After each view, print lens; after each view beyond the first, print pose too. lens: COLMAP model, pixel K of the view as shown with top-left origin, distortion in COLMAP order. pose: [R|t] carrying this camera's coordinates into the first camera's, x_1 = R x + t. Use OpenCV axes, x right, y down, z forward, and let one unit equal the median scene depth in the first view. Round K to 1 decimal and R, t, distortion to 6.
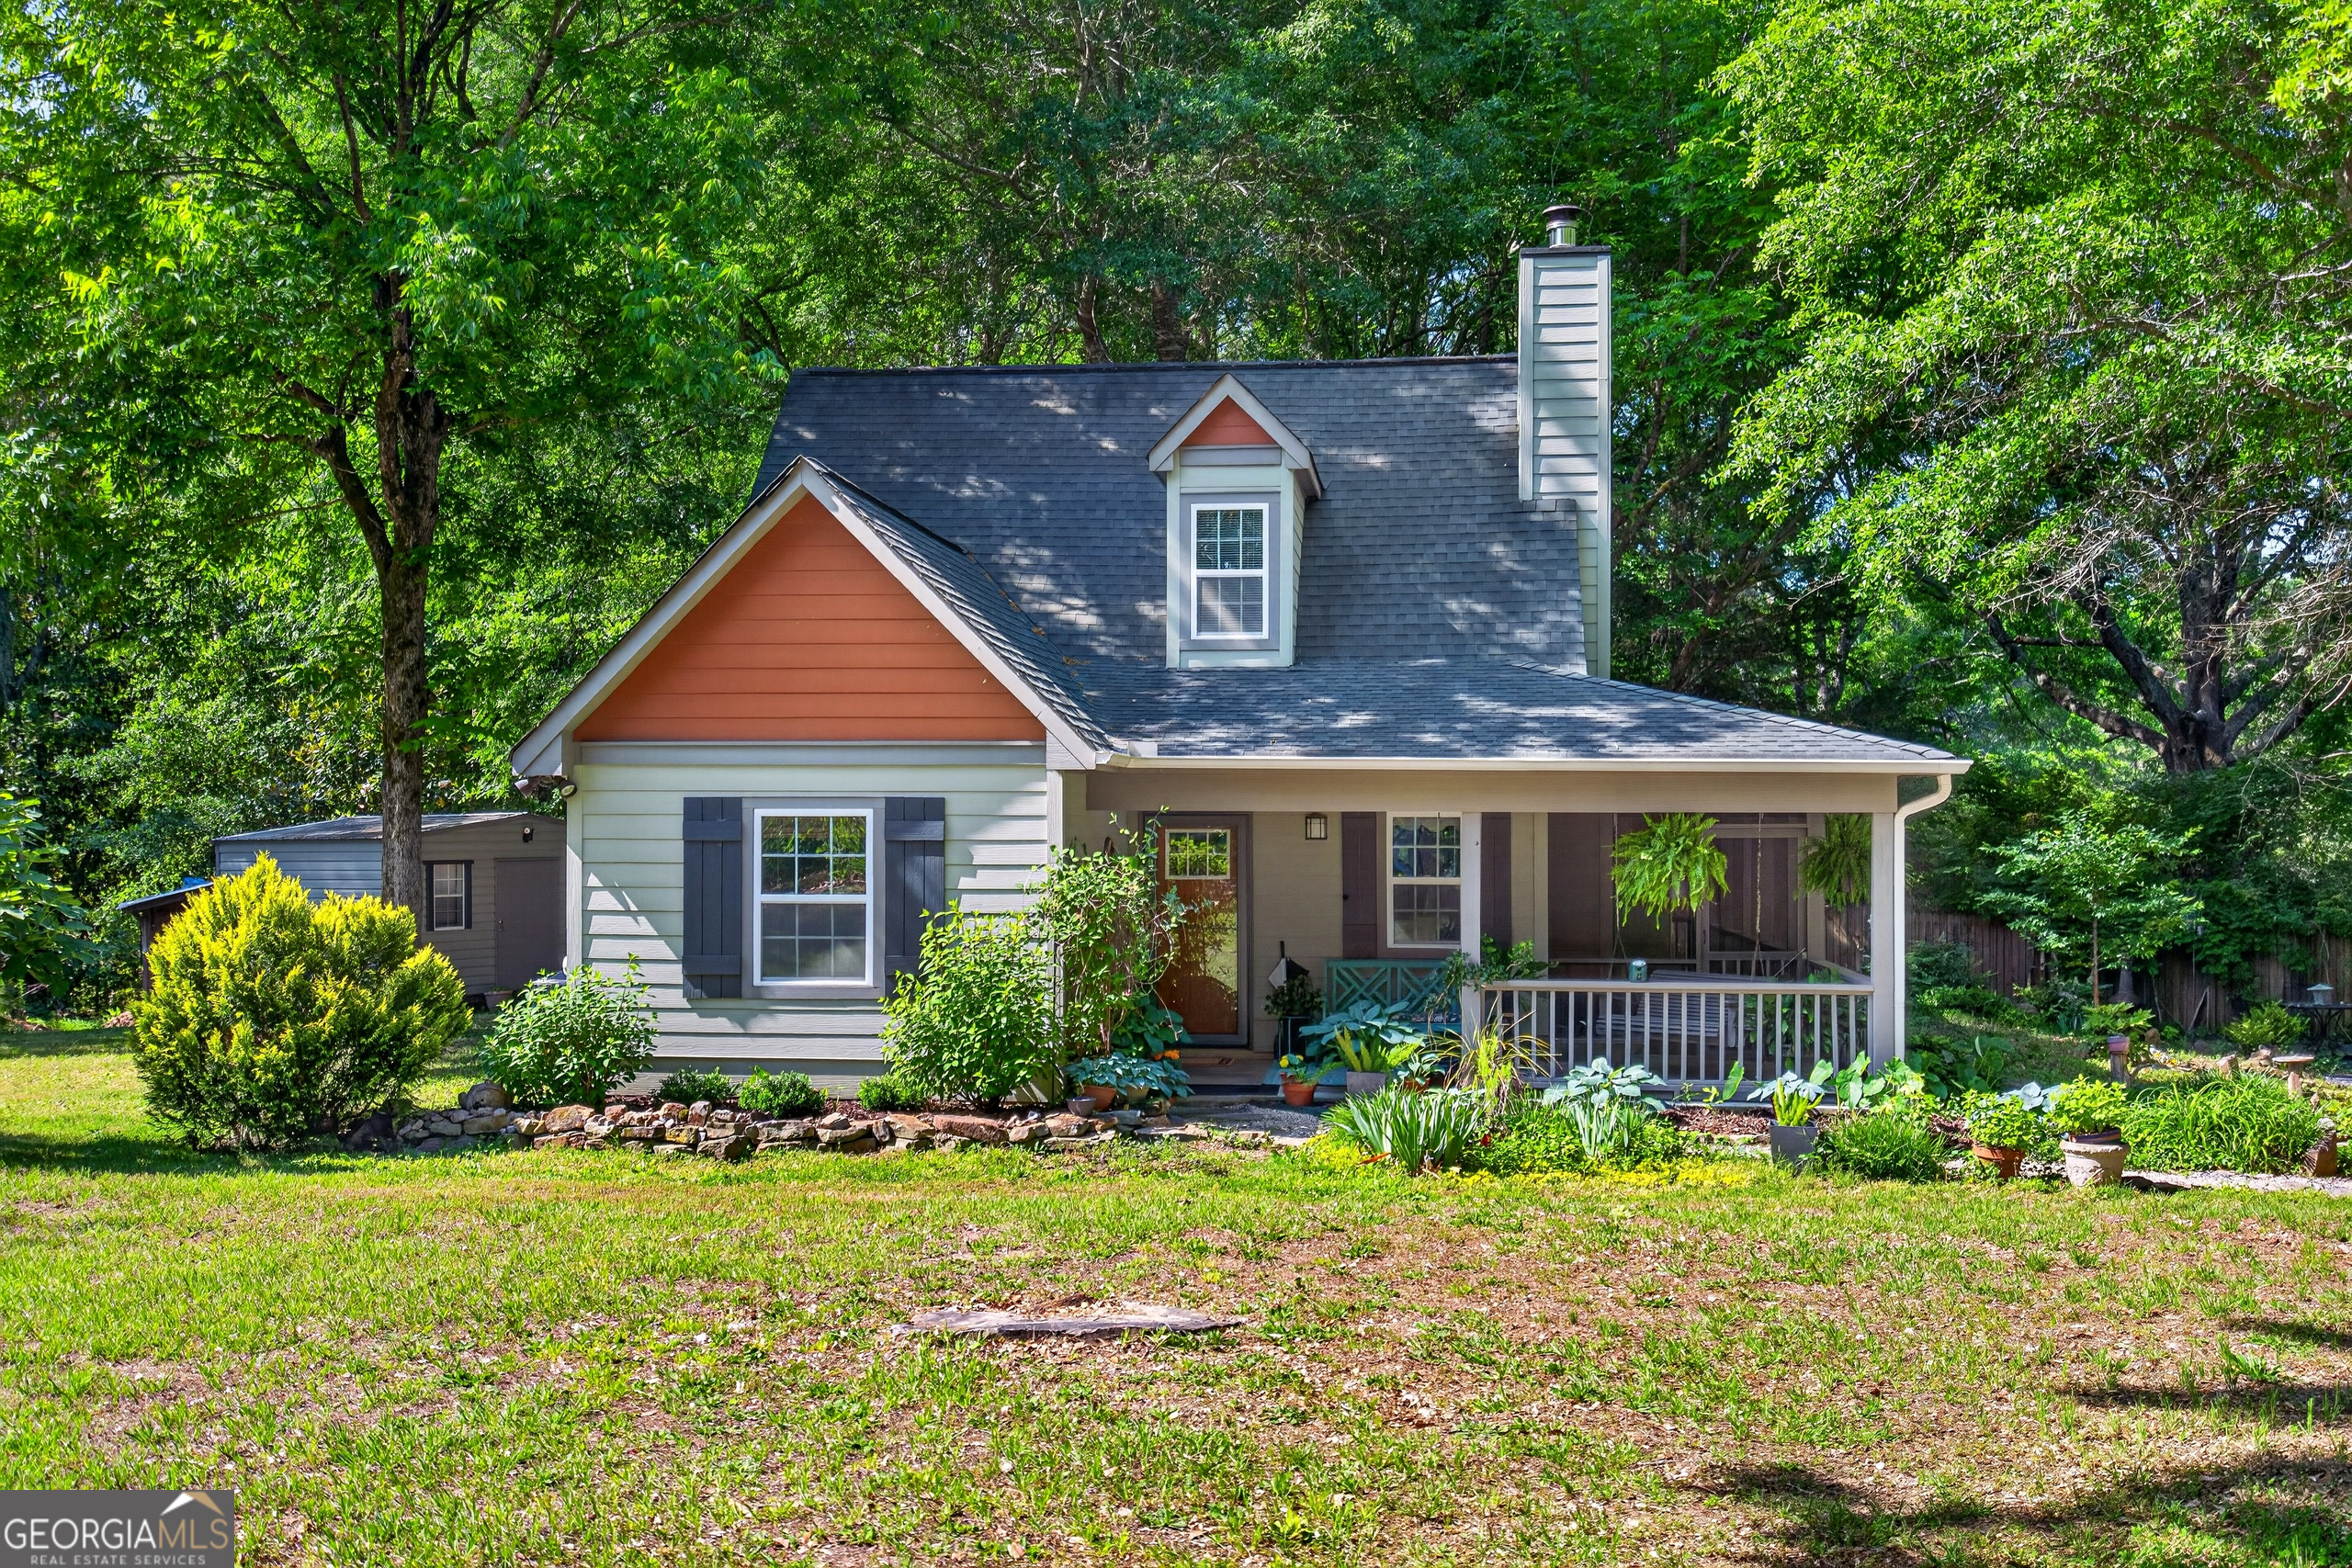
lens RADIAL K [[2252.3, 0, 1165.6], [0, 2252.3, 759.9], [0, 0, 1]] dist [-0.001707, -0.015458]
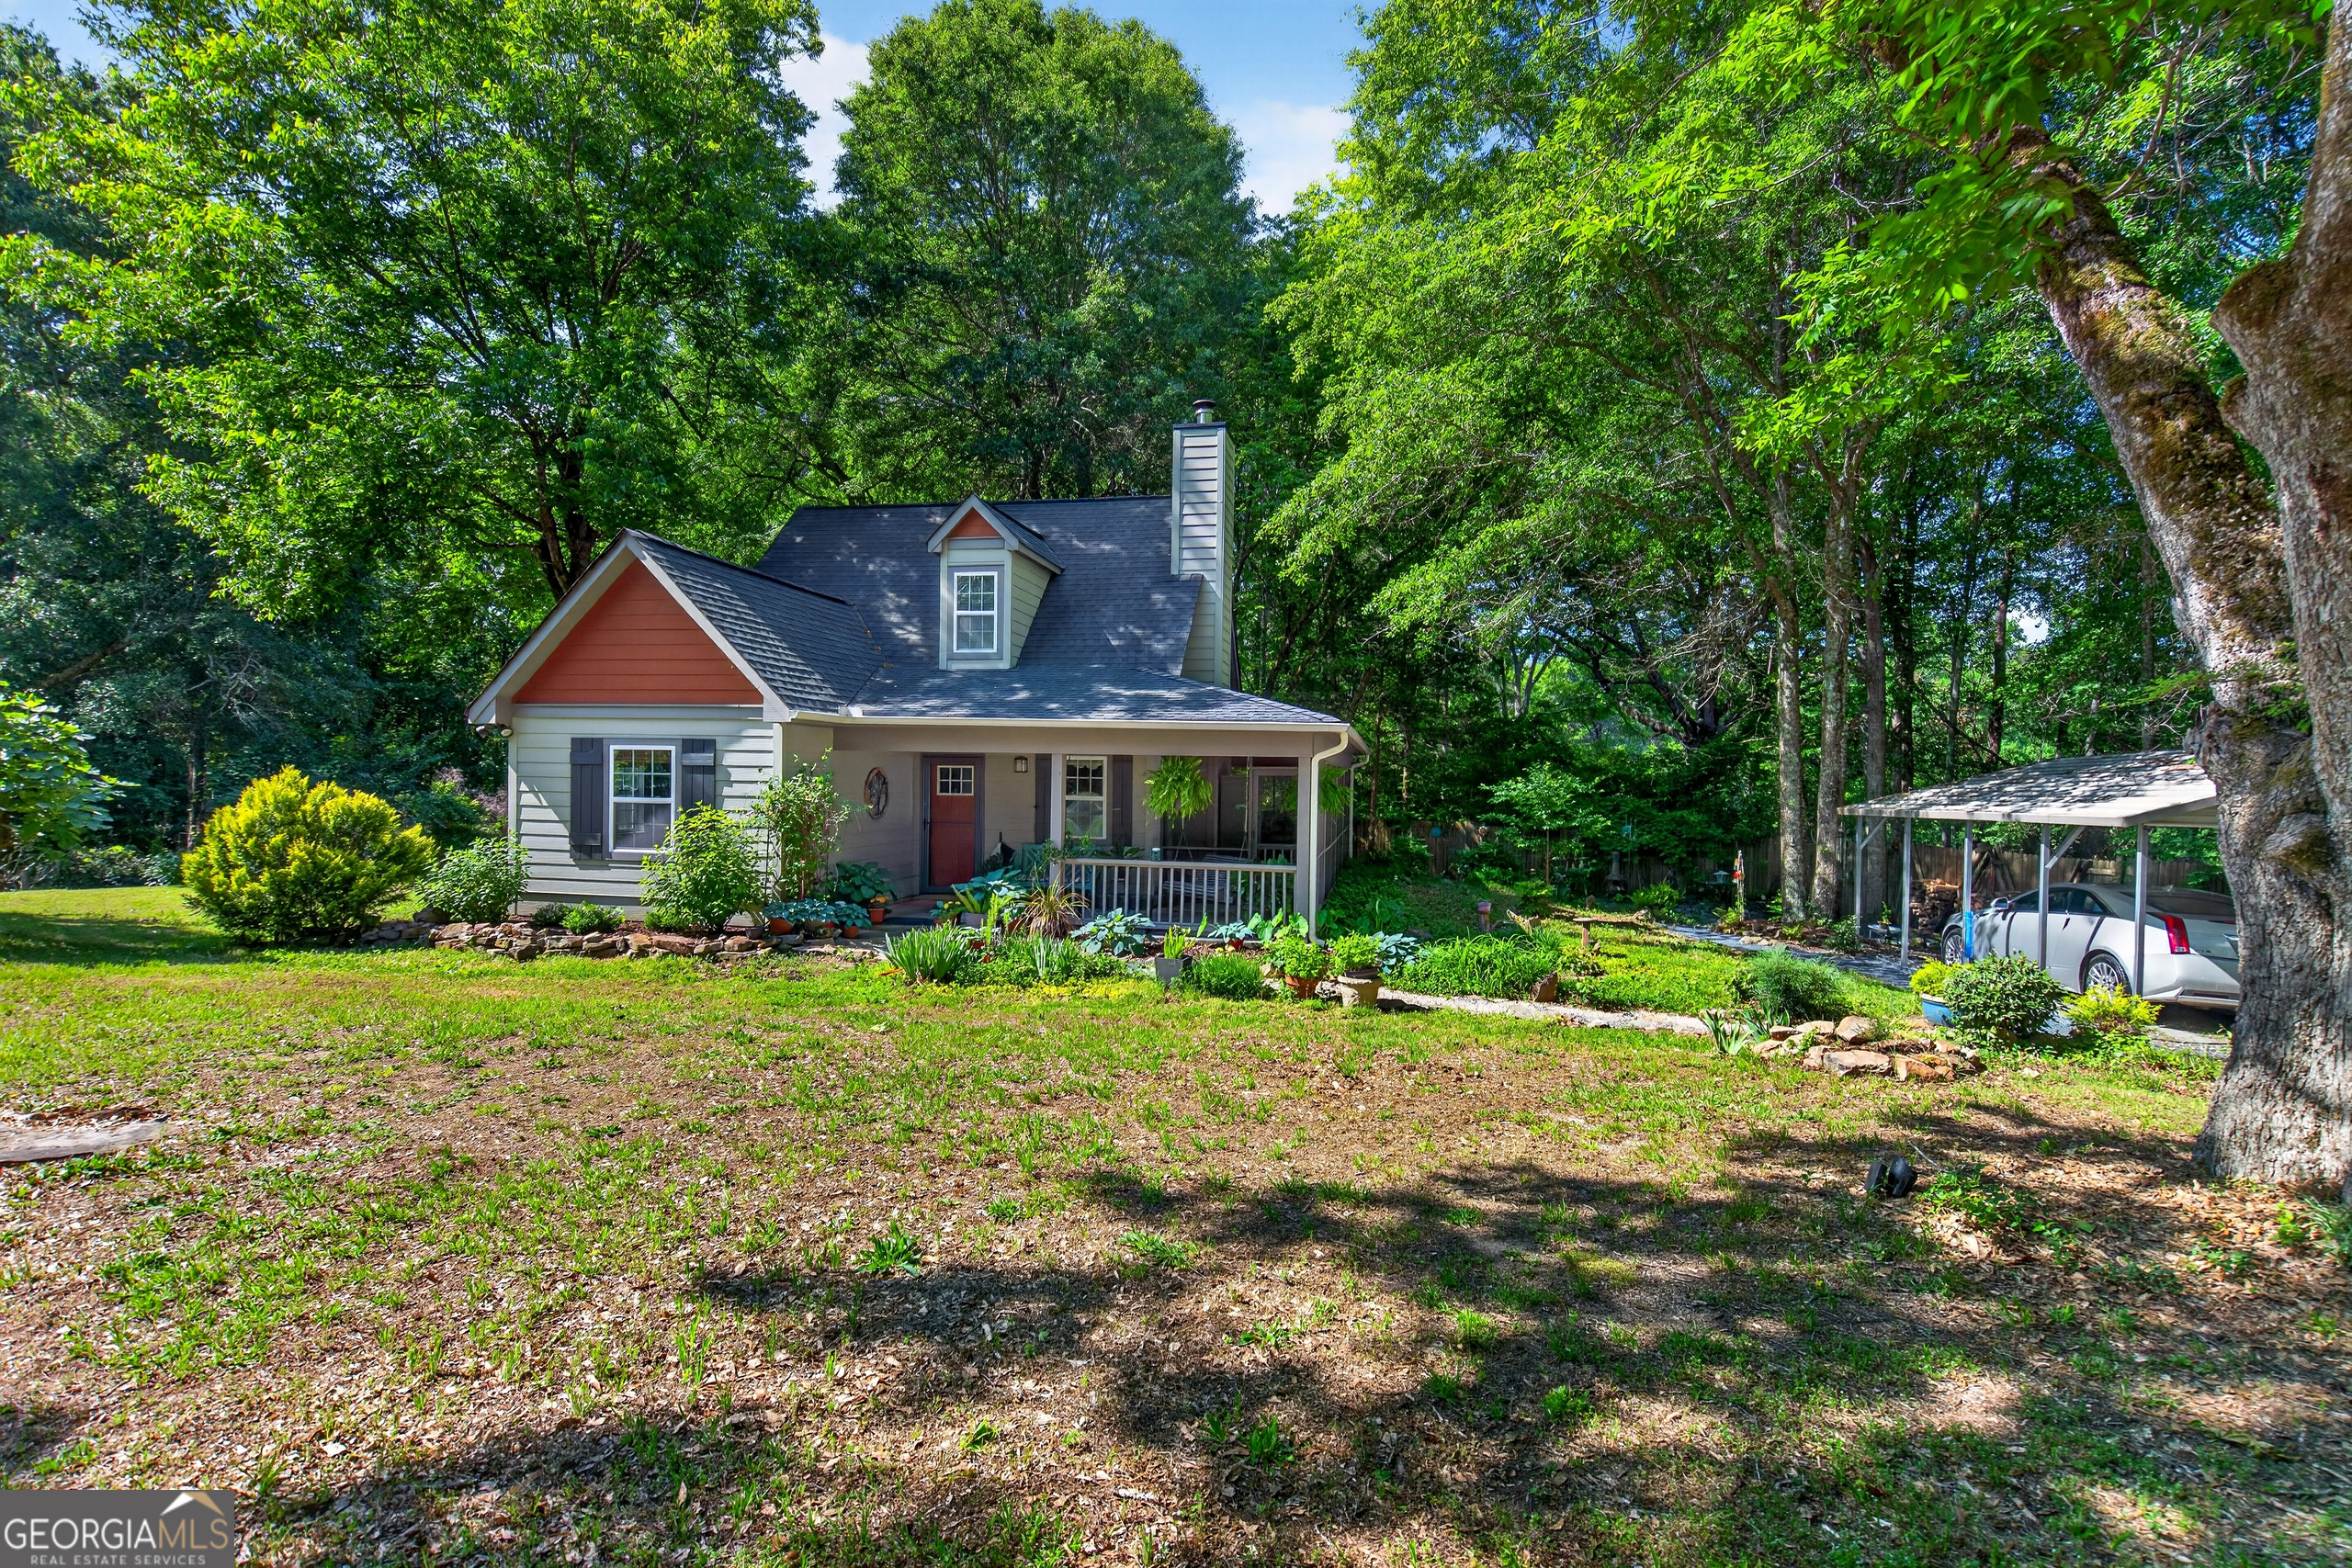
lens RADIAL K [[1101.0, 0, 1175.6], [0, 1101.0, 763.8], [0, 0, 1]] dist [-0.004065, -0.000045]
pose [[0.997031, 0.014429, -0.075632, 0.291860], [-0.013281, 0.999789, 0.015660, 0.017506], [0.075842, -0.014609, 0.997013, 0.230710]]
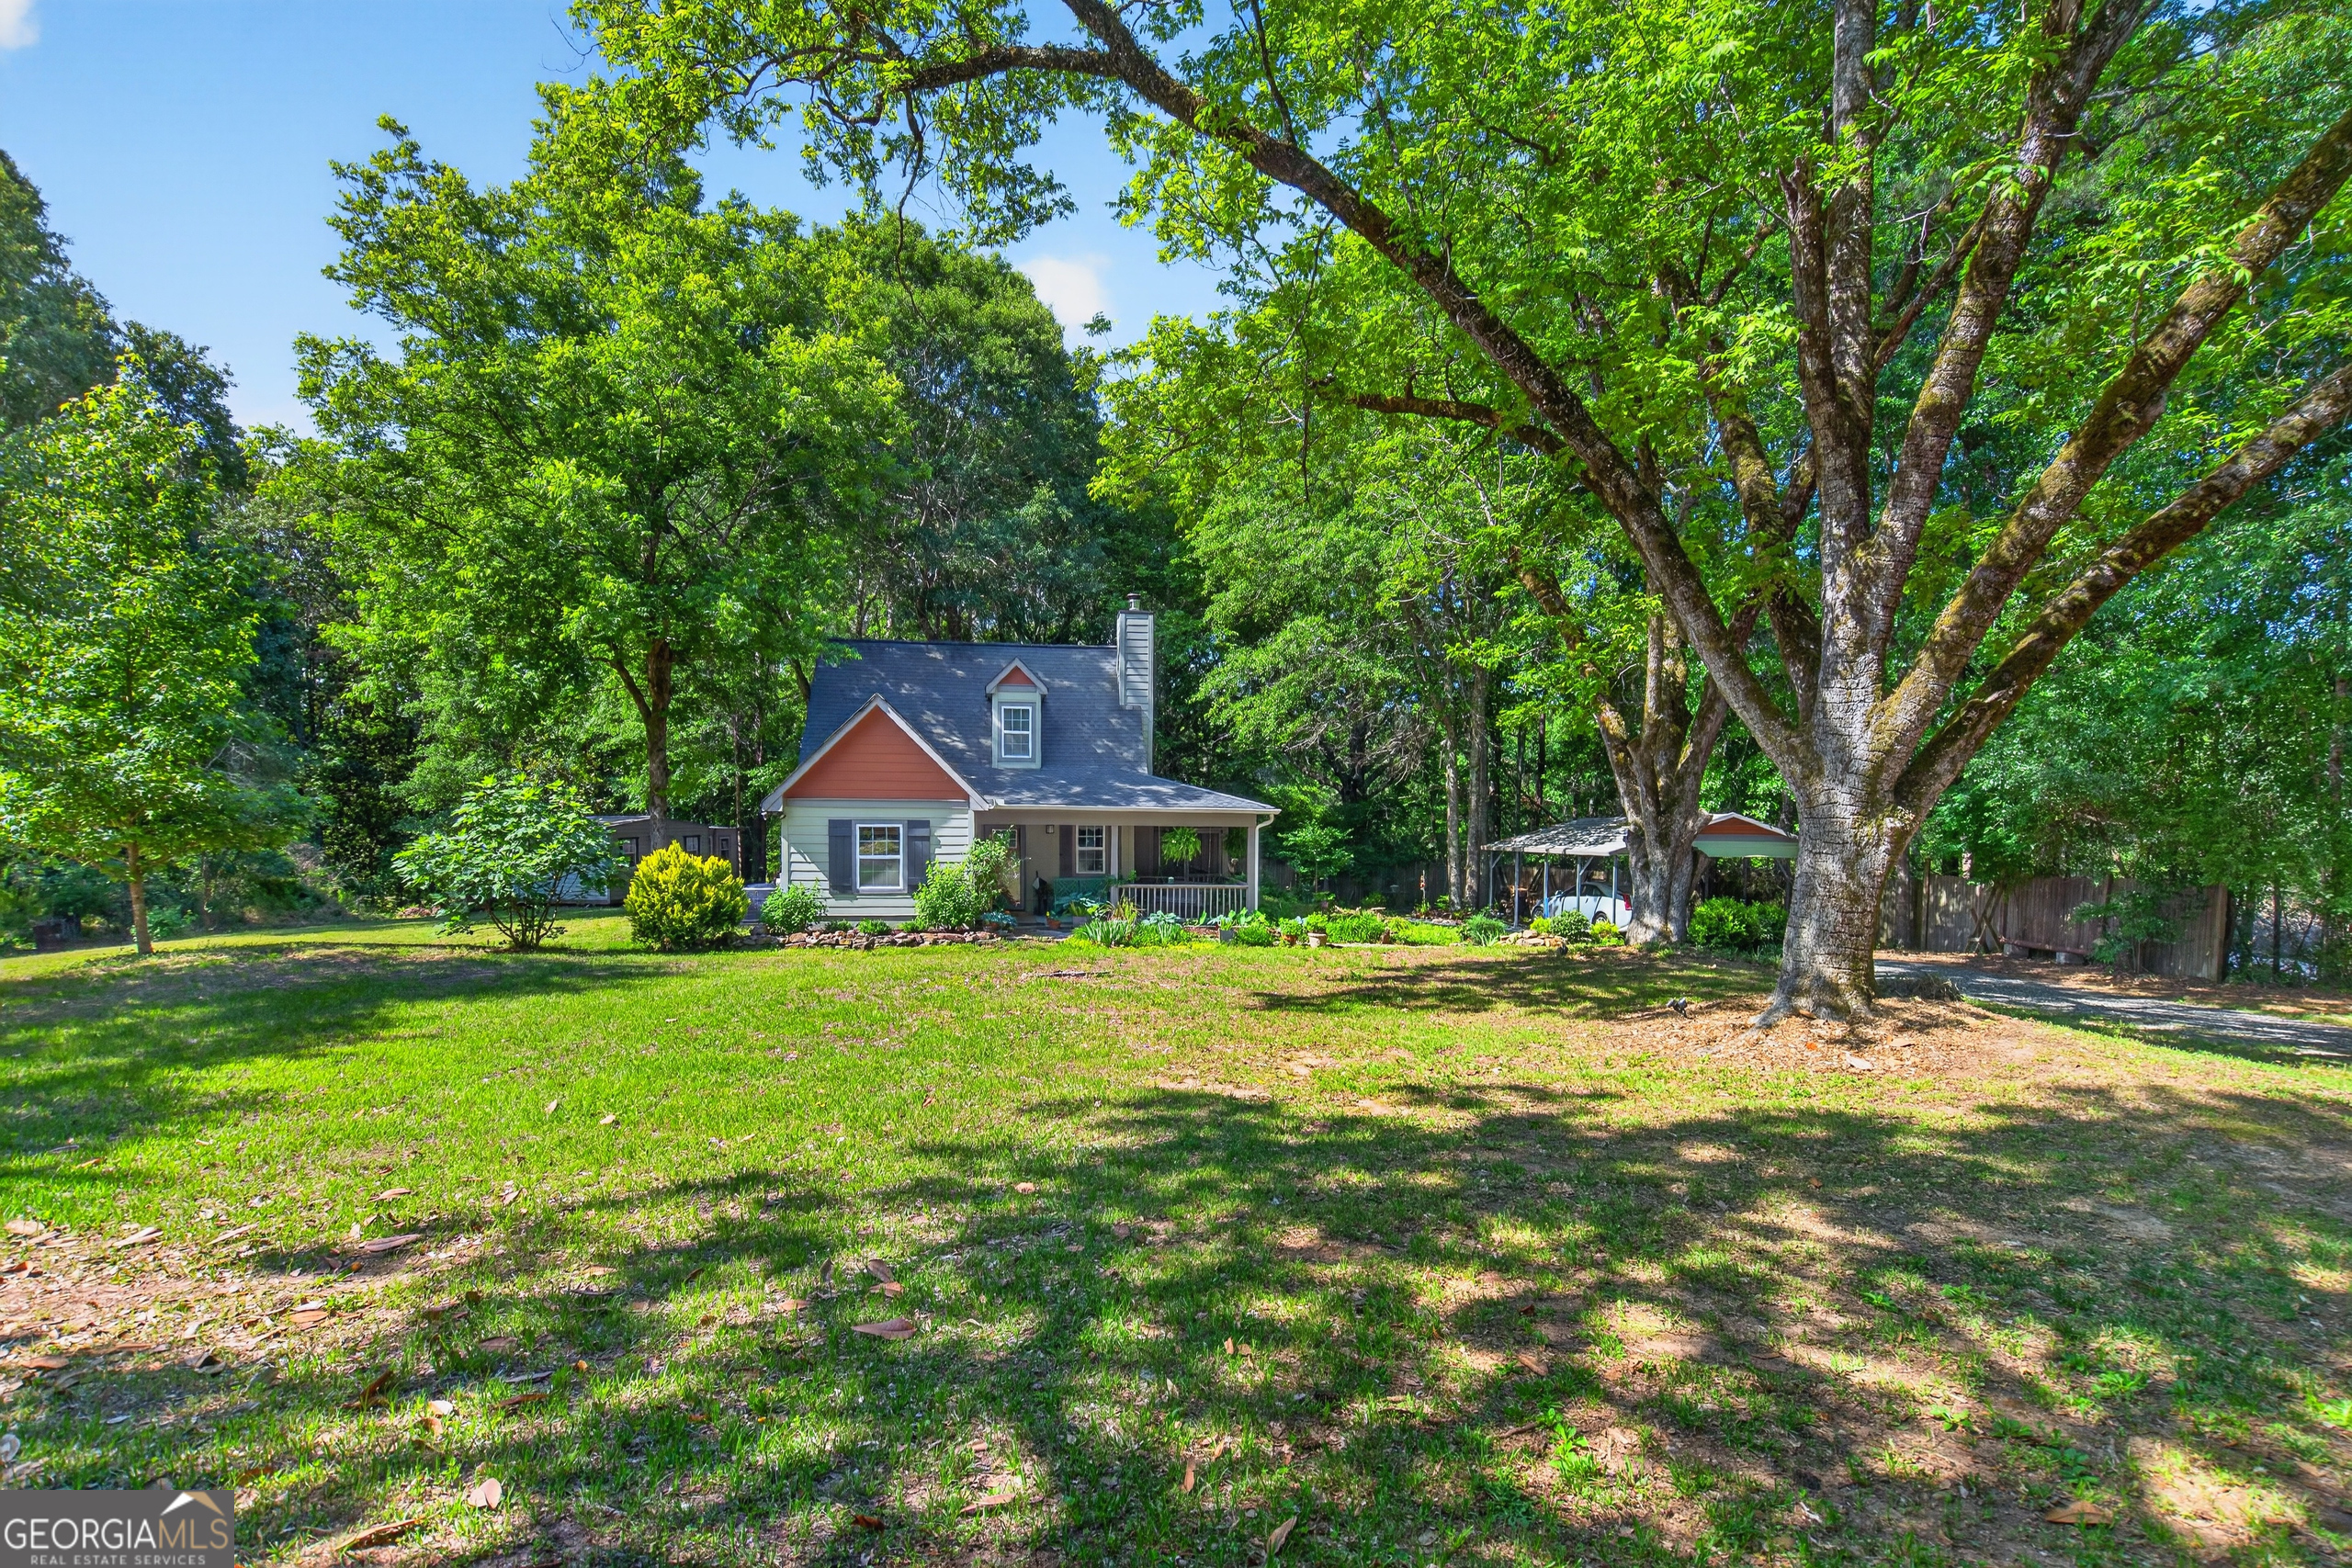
lens RADIAL K [[1120.4, 0, 1162.7], [0, 1120.4, 803.7], [0, 0, 1]] dist [0.000706, 0.001087]
pose [[0.966290, 0.009461, 0.257284, -0.175289], [-0.014553, 0.999734, 0.017893, -0.031812], [-0.257046, -0.021034, 0.966170, -0.393964]]
